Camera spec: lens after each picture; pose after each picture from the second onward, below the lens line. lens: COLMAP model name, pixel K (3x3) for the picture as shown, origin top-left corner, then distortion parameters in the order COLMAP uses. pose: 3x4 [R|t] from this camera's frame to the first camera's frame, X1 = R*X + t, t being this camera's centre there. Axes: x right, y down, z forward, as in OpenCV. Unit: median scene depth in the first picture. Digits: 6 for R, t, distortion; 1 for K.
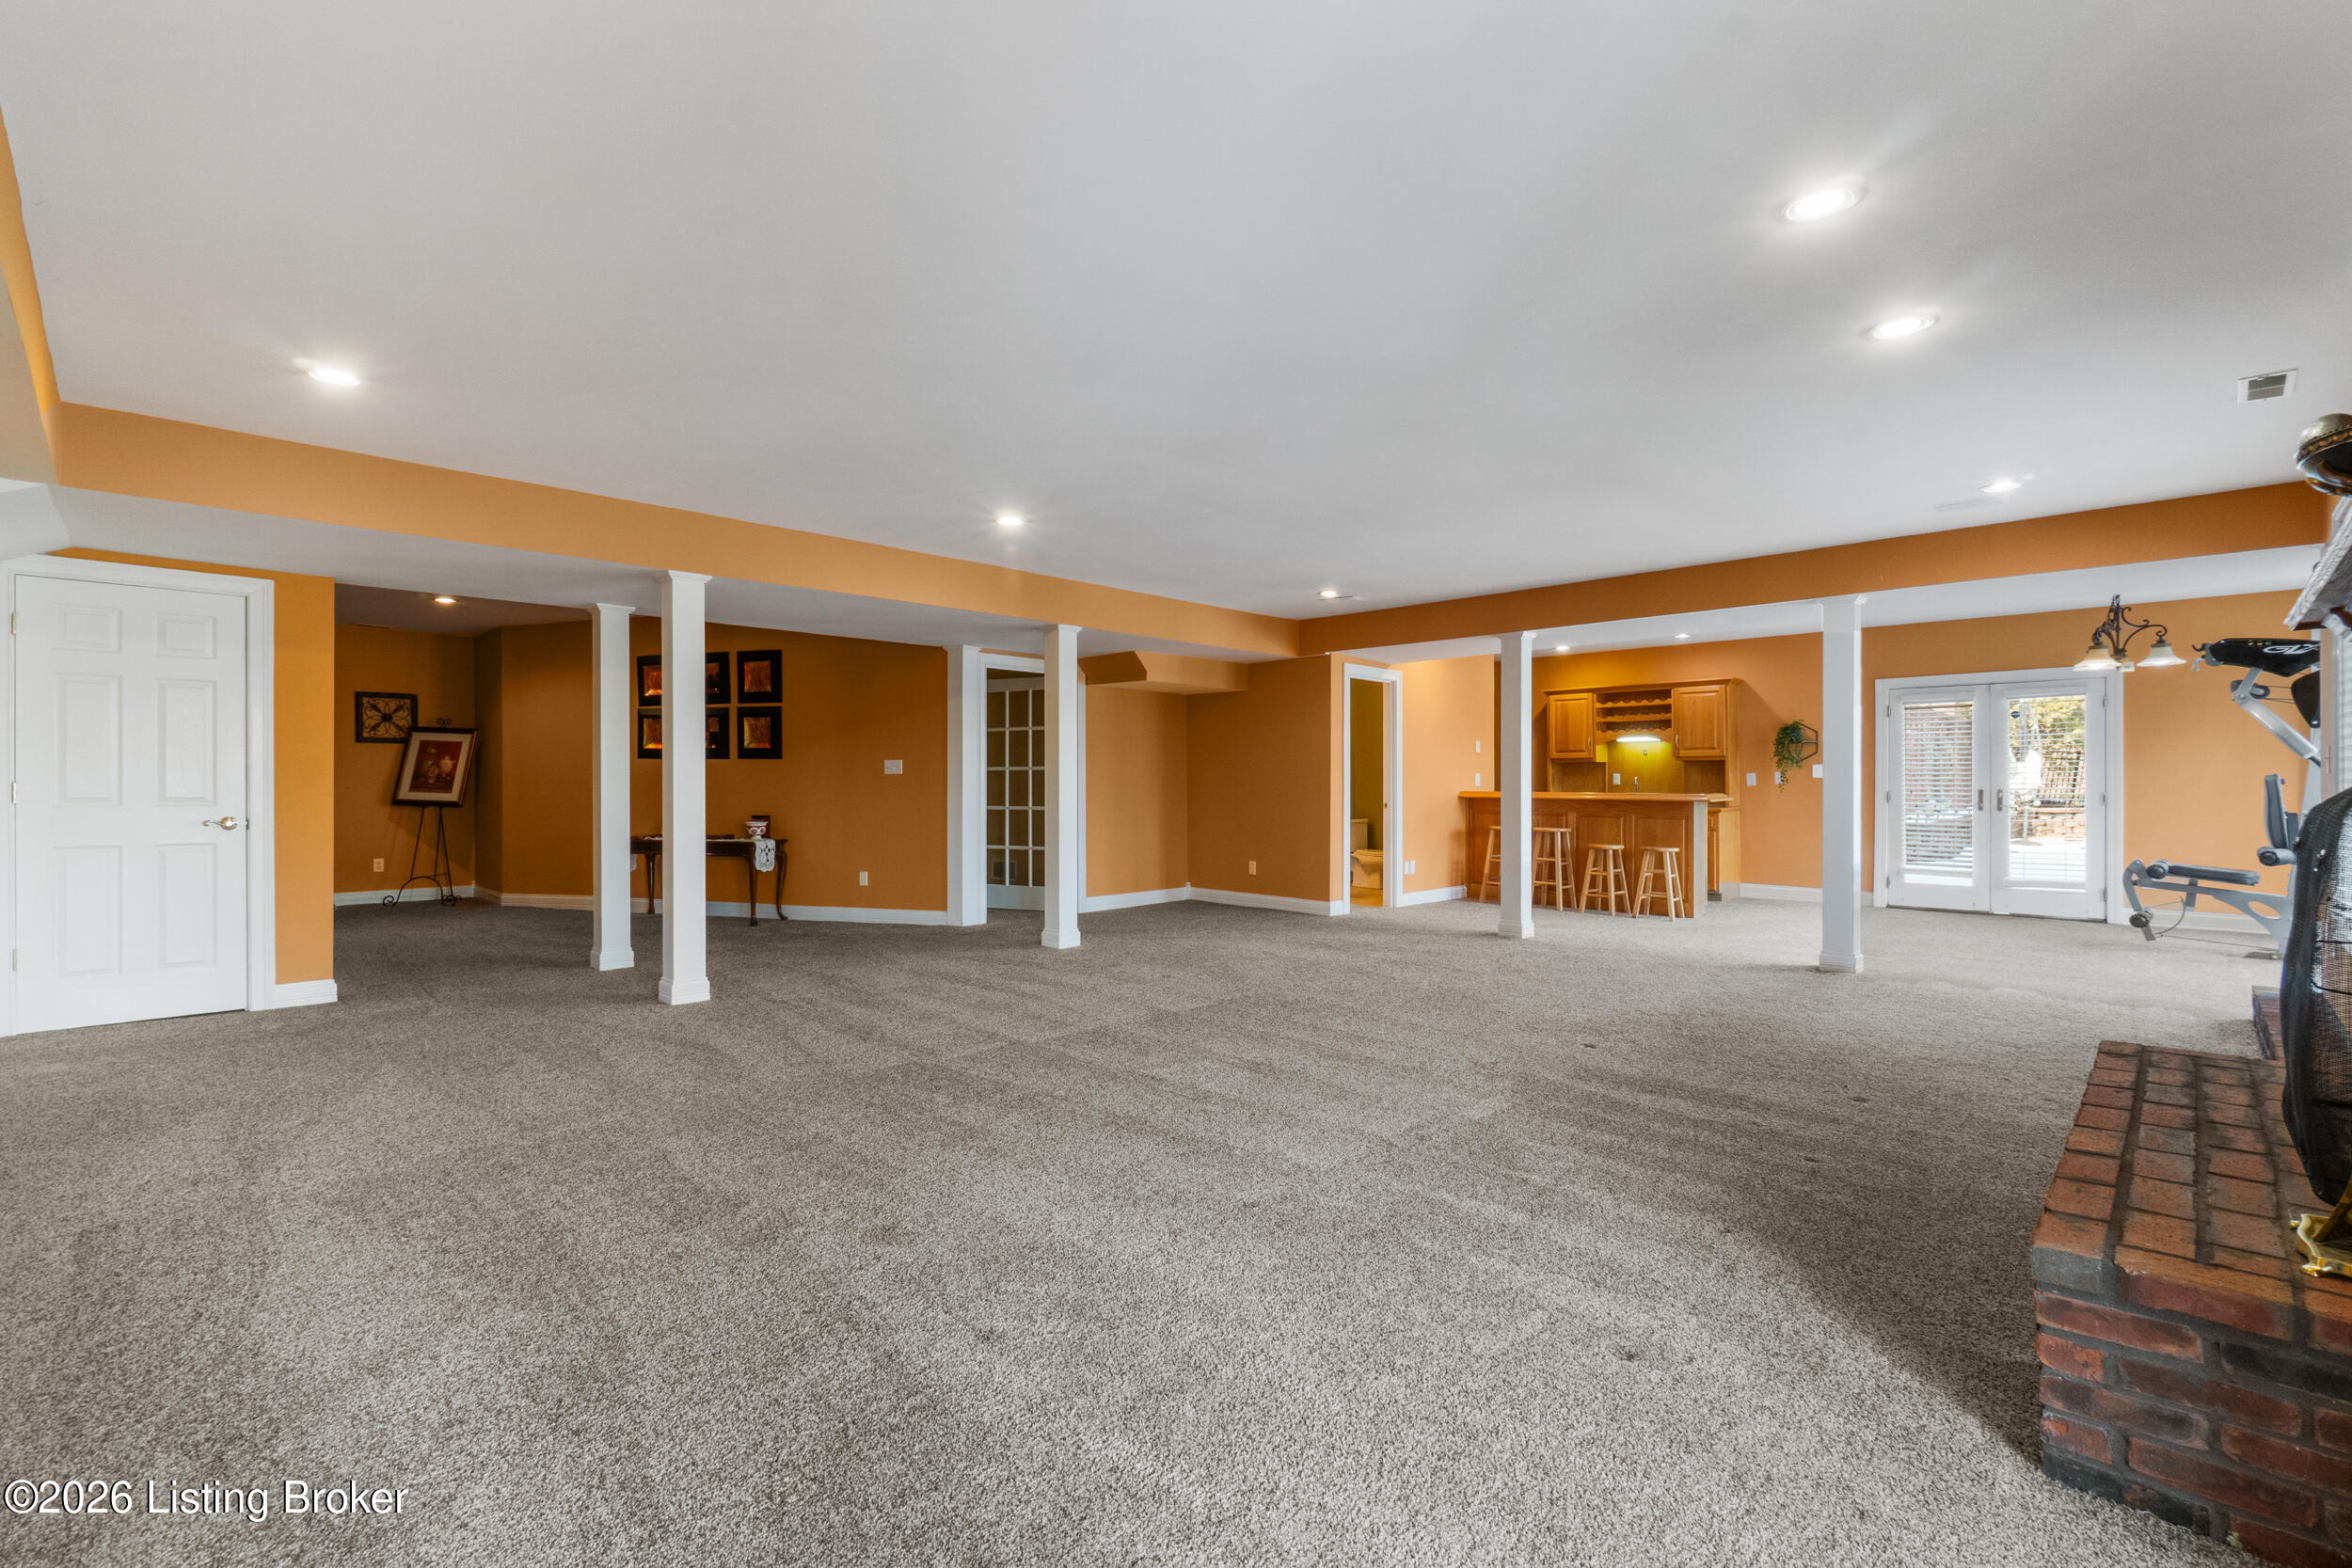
lens RADIAL K [[1015.2, 0, 1140.8], [0, 1015.2, 781.2], [0, 0, 1]] dist [-0.000765, -0.000063]
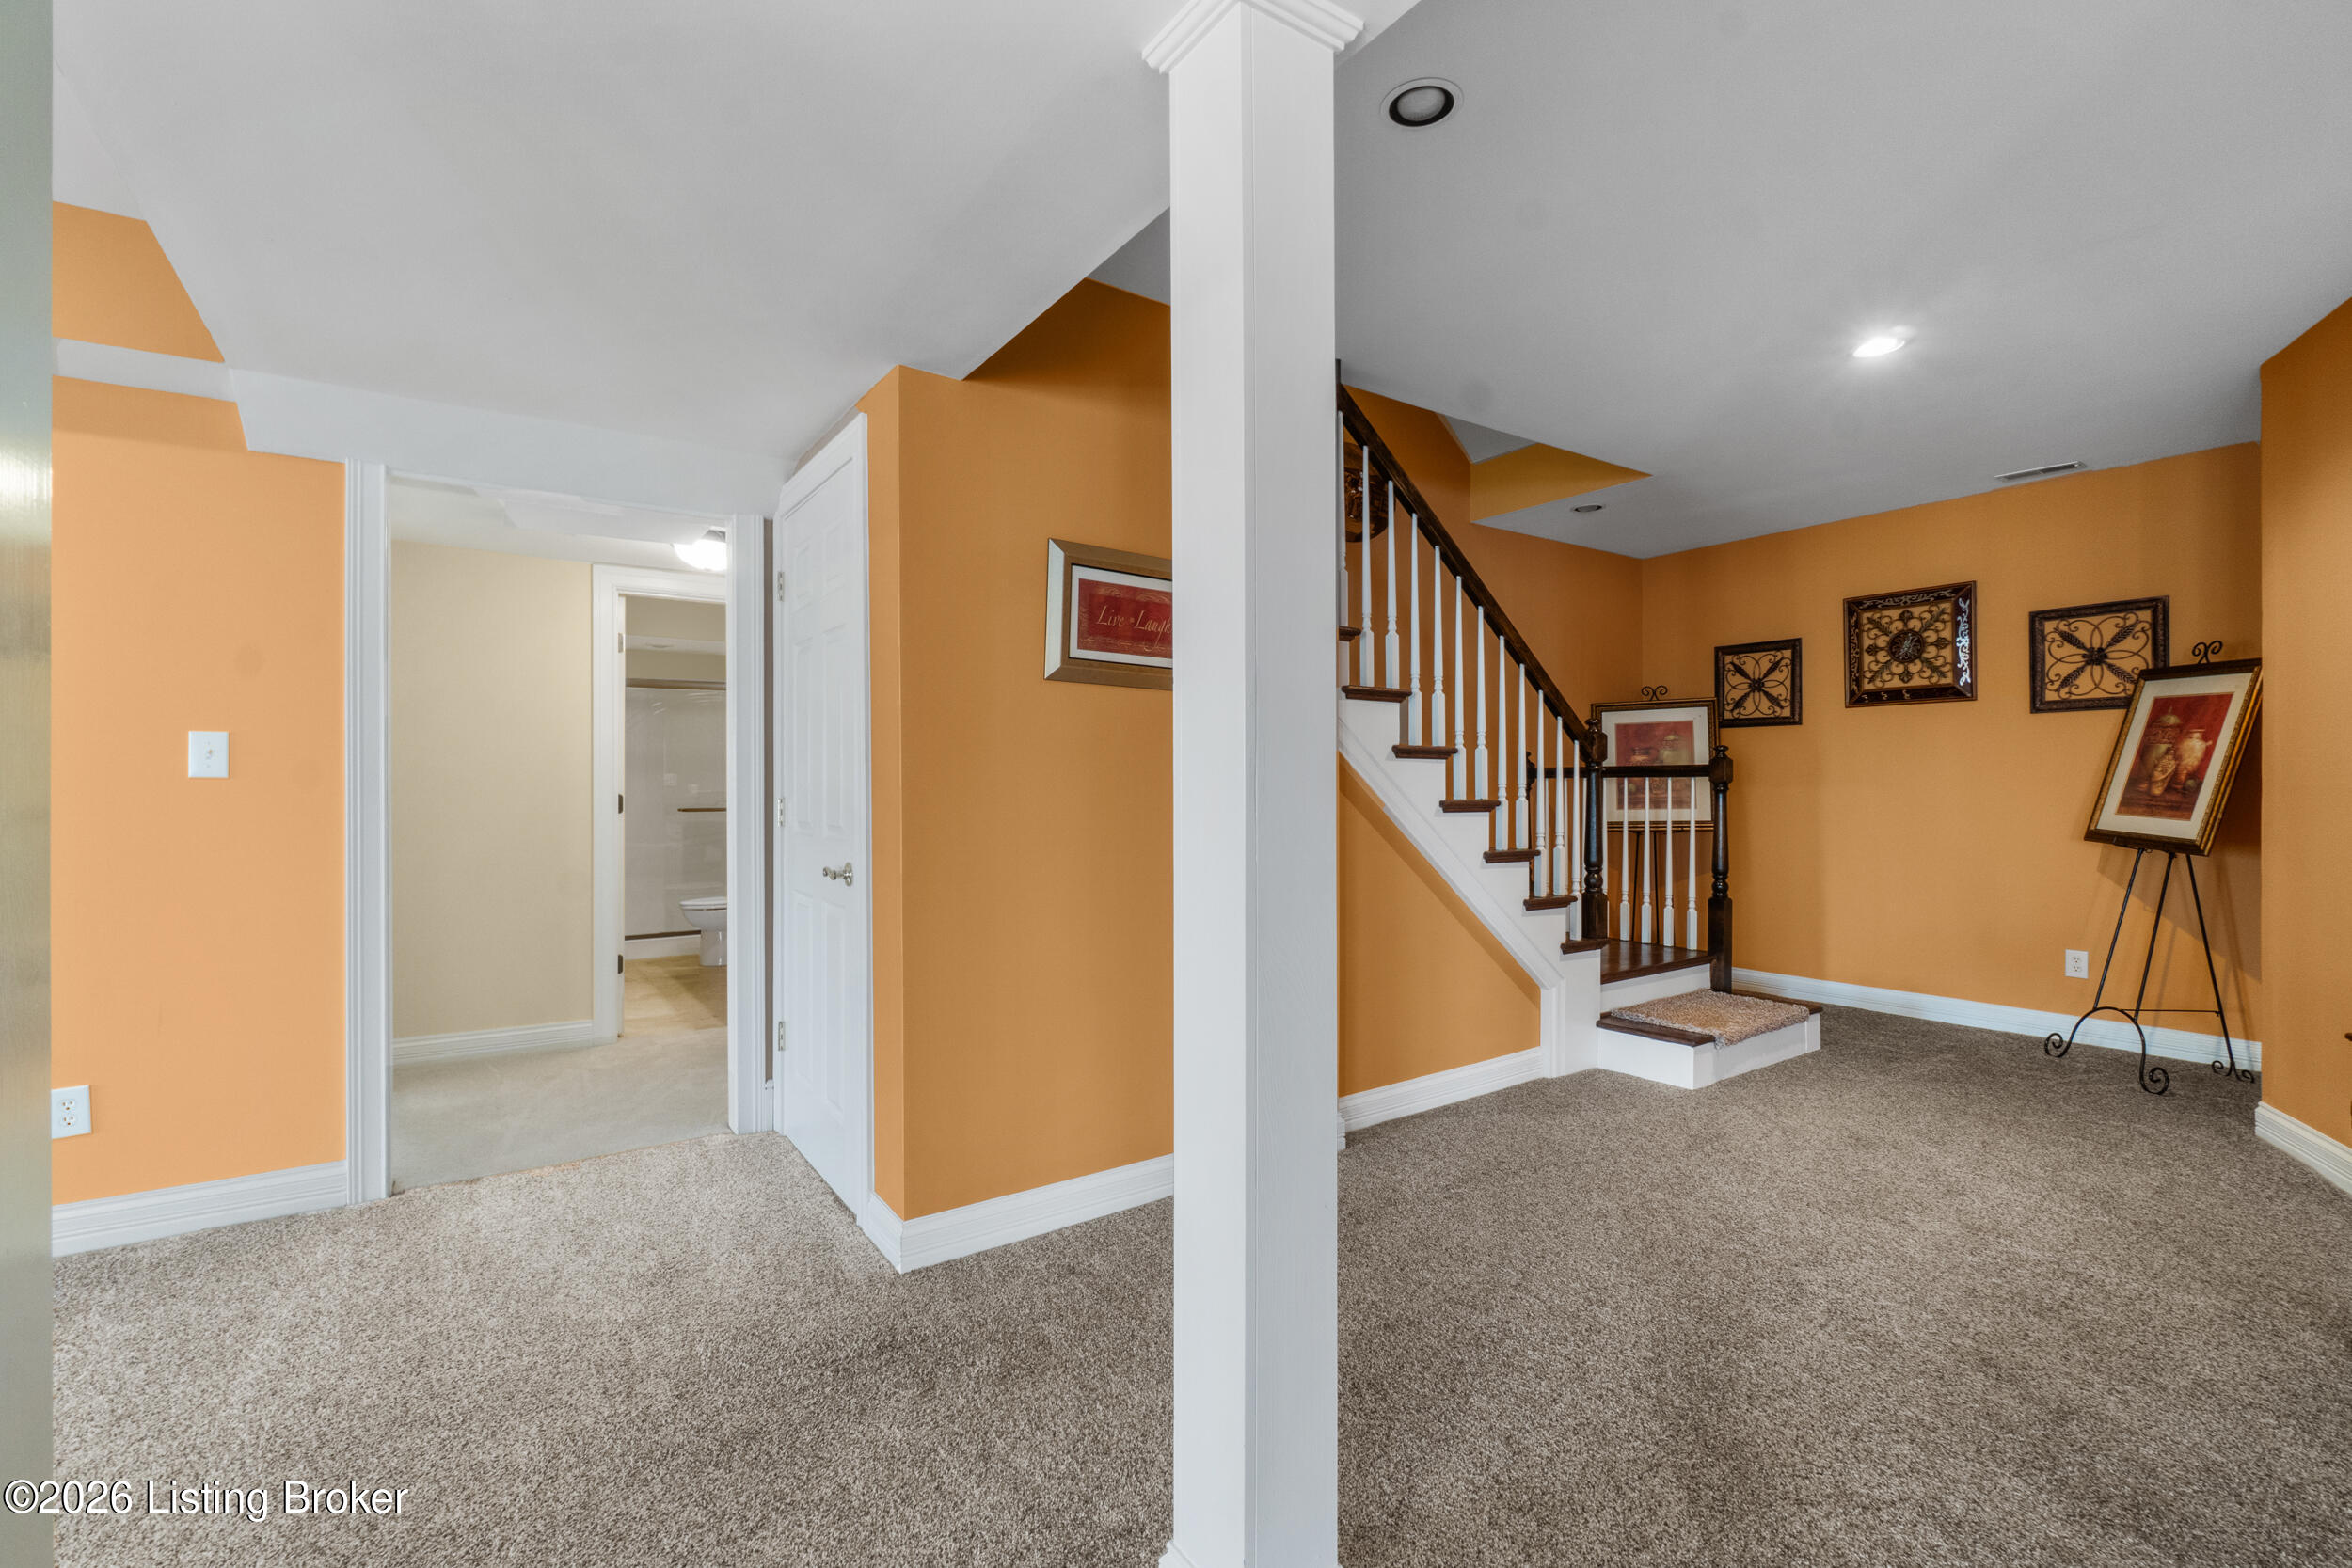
lens RADIAL K [[1015.2, 0, 1140.8], [0, 1015.2, 781.2], [0, 0, 1]] dist [-0.000765, -0.000063]
pose [[-0.189423, -0.003347, -0.981890, -0.191766], [0.000059, 0.999994, -0.003420, -0.002461], [0.981896, -0.000705, -0.189421, 0.652569]]
